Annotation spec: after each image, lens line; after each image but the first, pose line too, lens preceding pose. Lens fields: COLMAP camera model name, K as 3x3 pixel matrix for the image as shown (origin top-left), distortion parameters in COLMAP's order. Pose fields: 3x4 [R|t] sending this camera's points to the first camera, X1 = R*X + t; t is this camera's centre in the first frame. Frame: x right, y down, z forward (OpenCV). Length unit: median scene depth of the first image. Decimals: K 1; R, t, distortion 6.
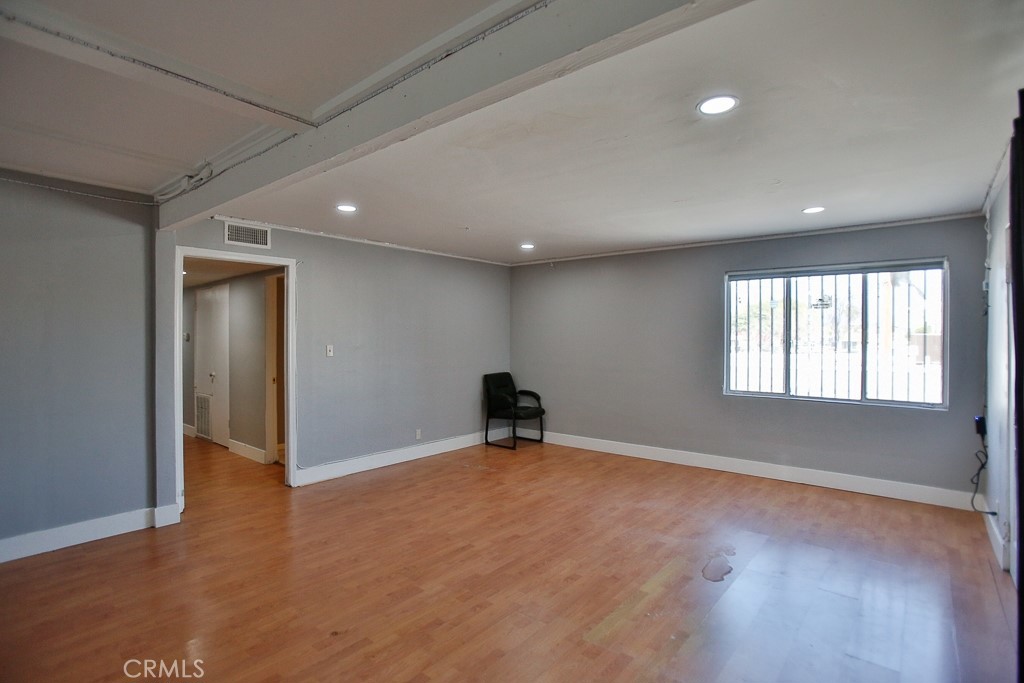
lens RADIAL K [[513.8, 0, 509.1], [0, 513.8, 339.8], [0, 0, 1]] dist [-0.083195, 0.035727]
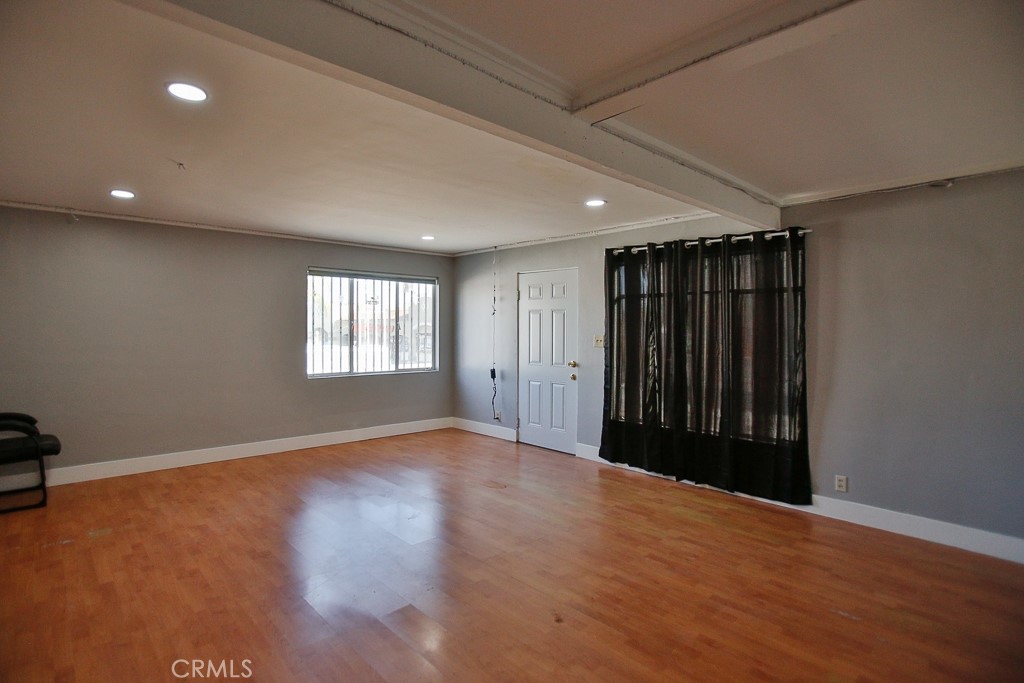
lens RADIAL K [[513.8, 0, 509.1], [0, 513.8, 339.8], [0, 0, 1]] dist [-0.083195, 0.035727]
pose [[0.115848, -0.024704, 0.992960, -0.653090], [0.000846, 0.999693, 0.024773, -0.002779], [-0.993267, -0.002030, 0.115833, 0.472140]]
